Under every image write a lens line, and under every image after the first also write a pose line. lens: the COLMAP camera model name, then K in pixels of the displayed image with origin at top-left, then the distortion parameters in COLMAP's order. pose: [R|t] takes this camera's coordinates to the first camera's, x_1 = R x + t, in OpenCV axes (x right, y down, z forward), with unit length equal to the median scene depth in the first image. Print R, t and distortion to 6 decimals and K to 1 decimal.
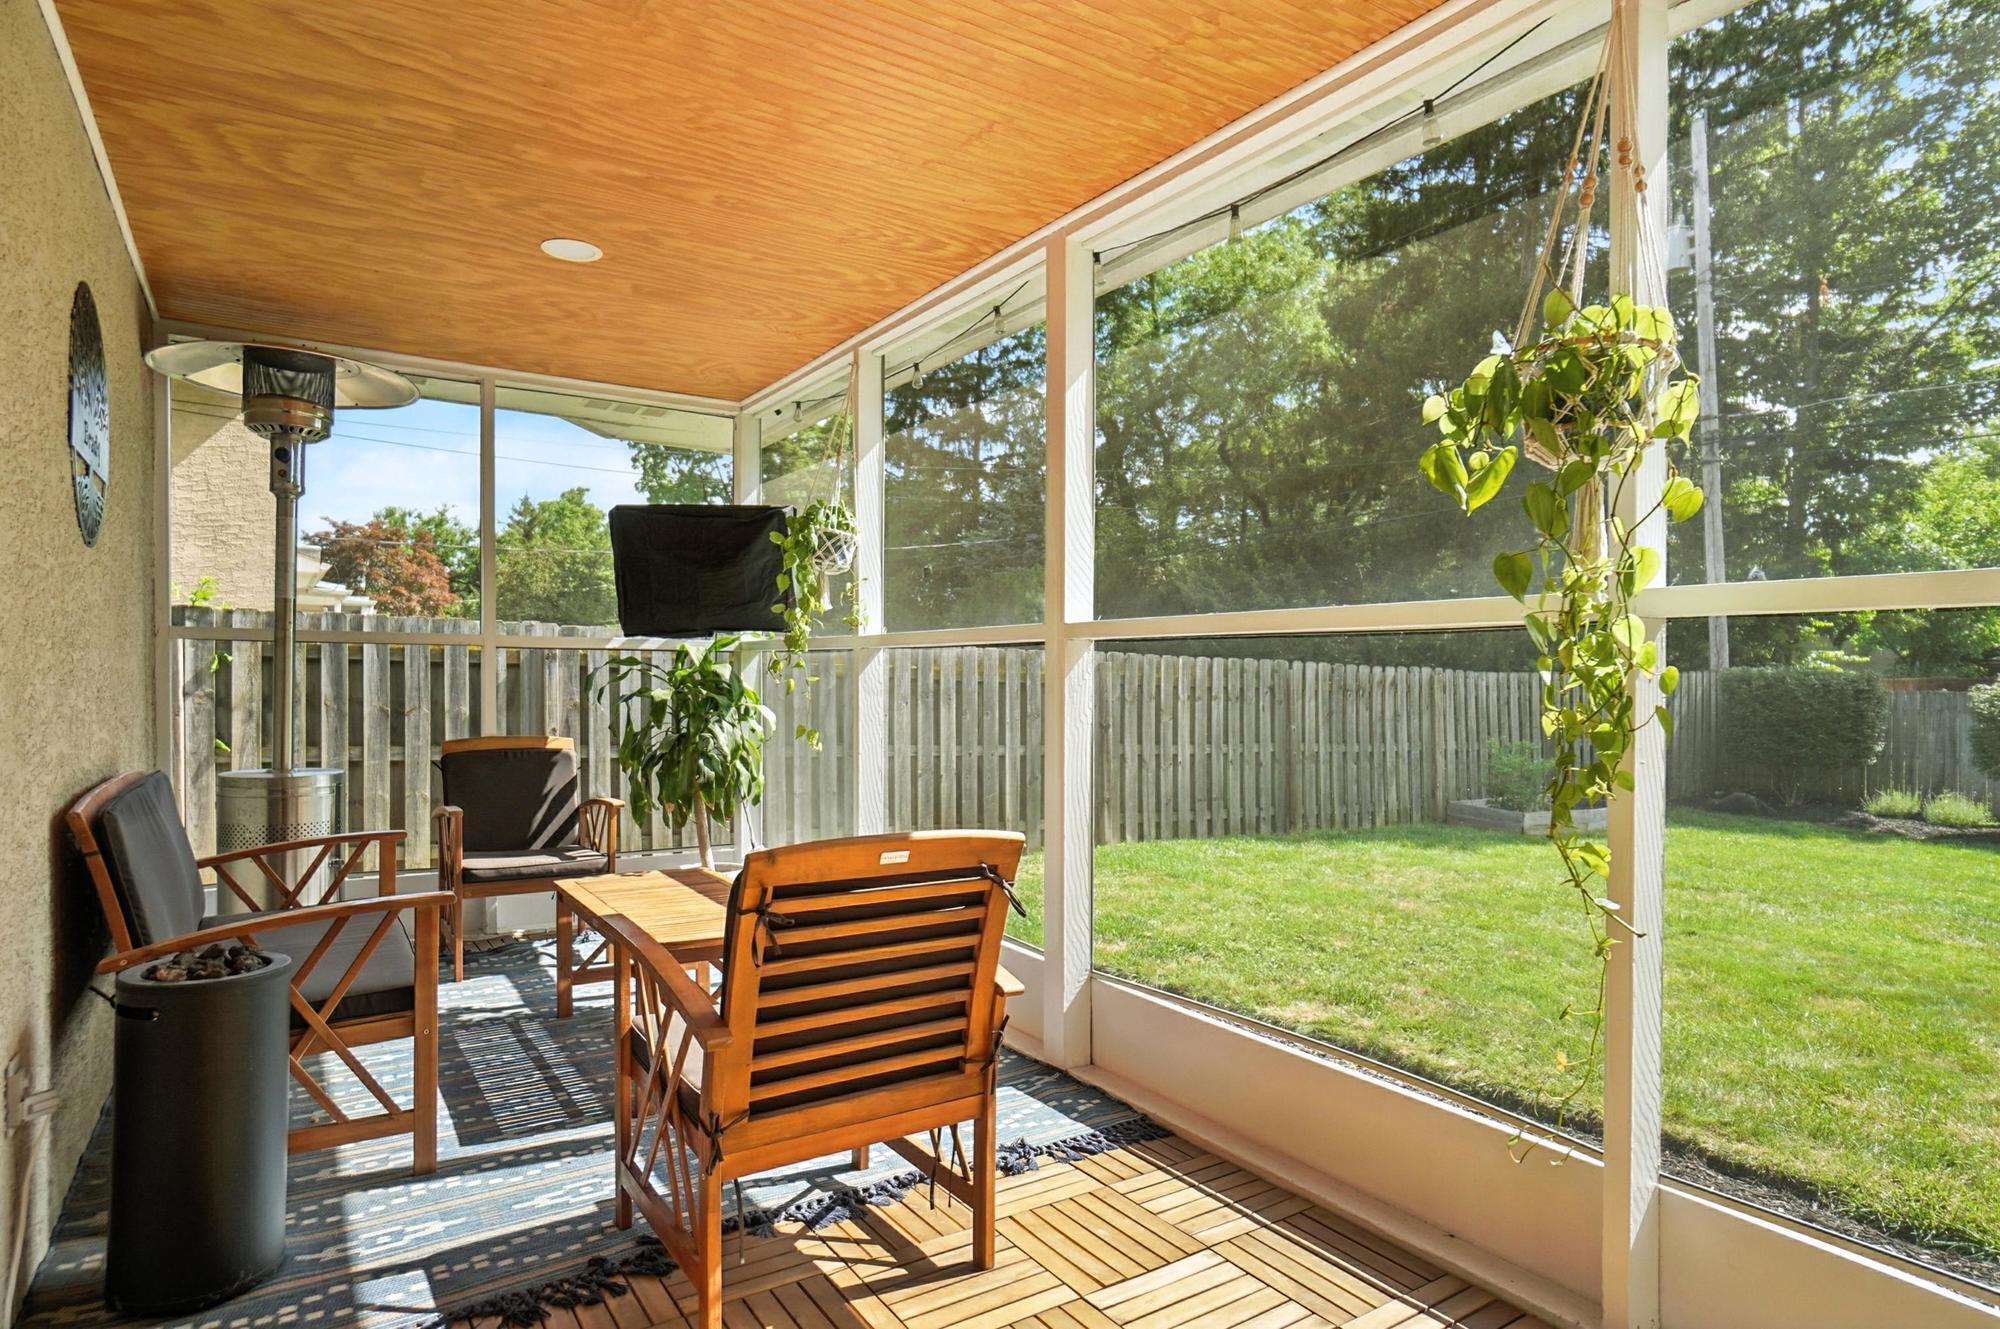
lens RADIAL K [[1109.9, 0, 980.2], [0, 1109.9, 688.2], [0, 0, 1]] dist [-0.012802, 0.001911]
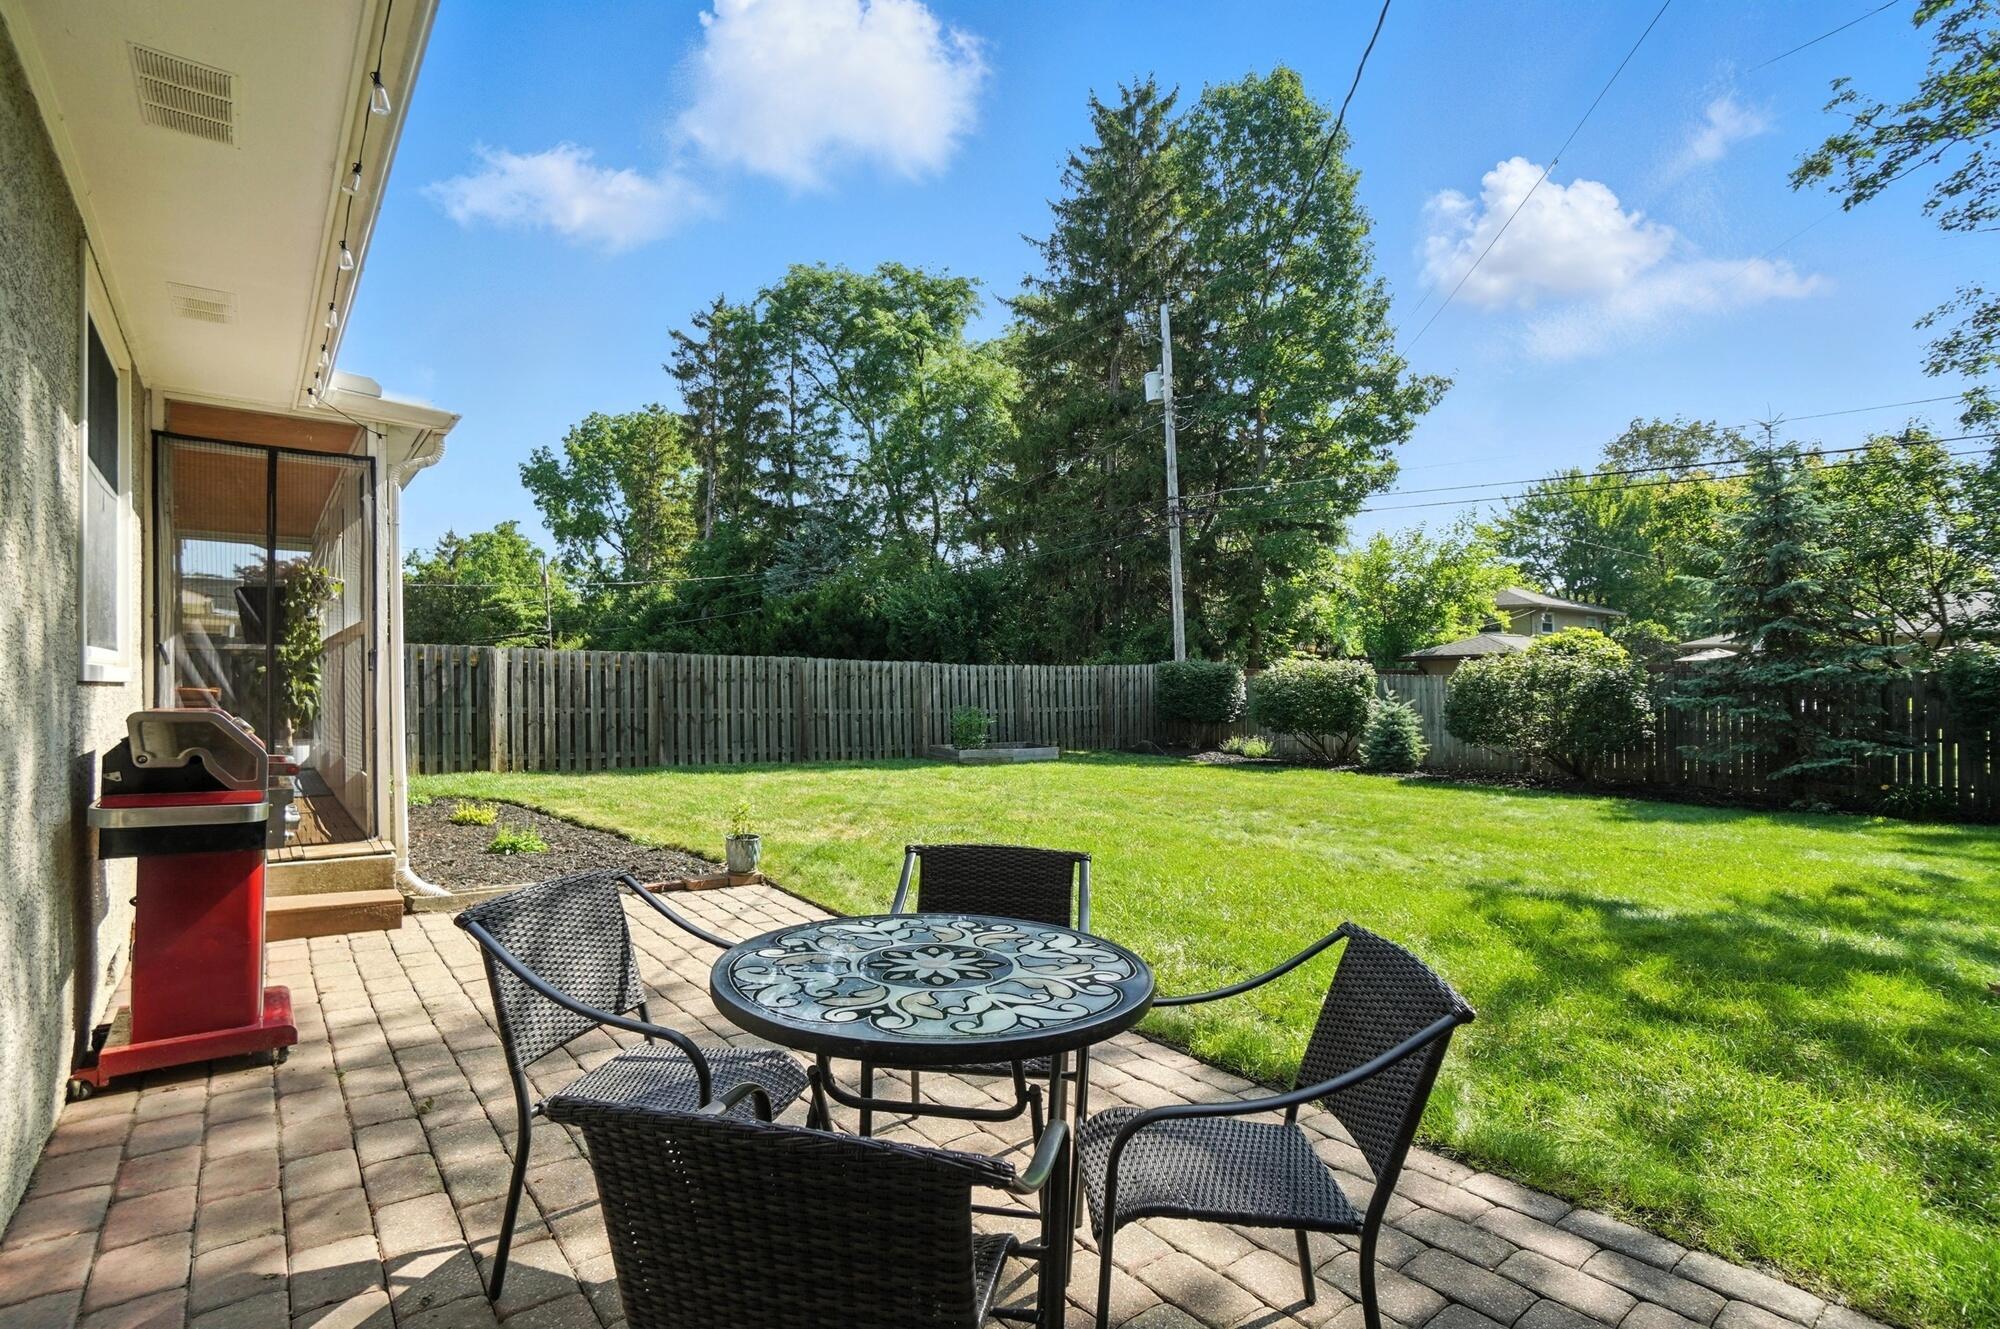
lens RADIAL K [[957.5, 0, 1000.5], [0, 957.5, 684.2], [0, 0, 1]] dist [-0.027286, 0.000290]
pose [[0.994433, -0.010763, 0.104818, 0.669940], [0.011464, 0.999916, -0.006091, 0.042545], [-0.104743, 0.007259, 0.994473, -0.706899]]
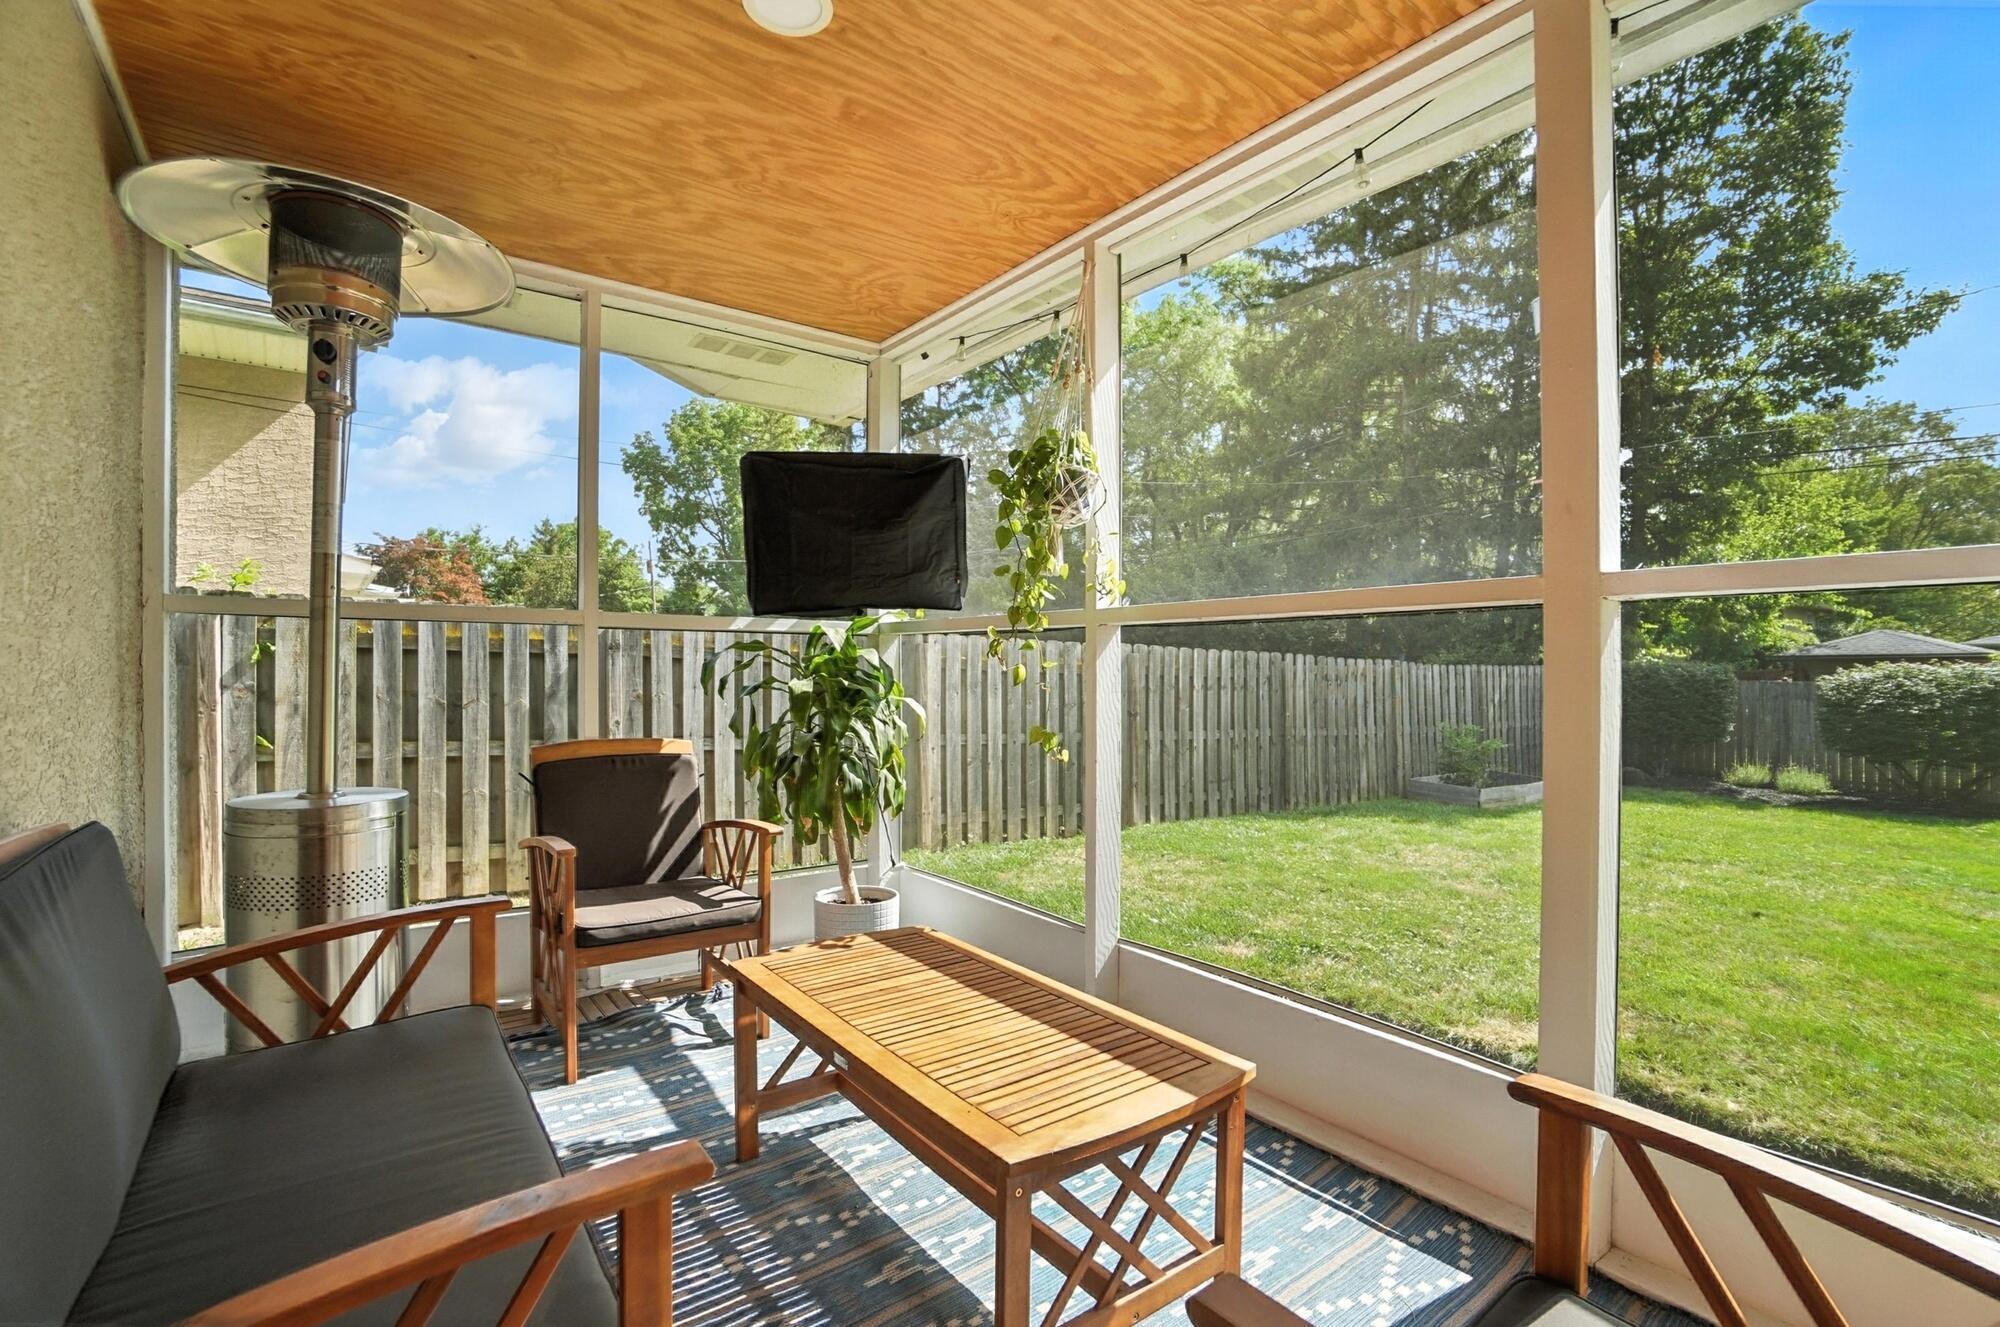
lens RADIAL K [[901.7, 0, 980.2], [0, 901.7, 672.2], [0, 0, 1]] dist [-0.060758, 0.020151]
pose [[0.997681, -0.001807, 0.068045, -0.129846], [0.002359, 0.999965, -0.008041, 0.000722], [-0.068028, 0.008183, 0.997650, 0.214714]]
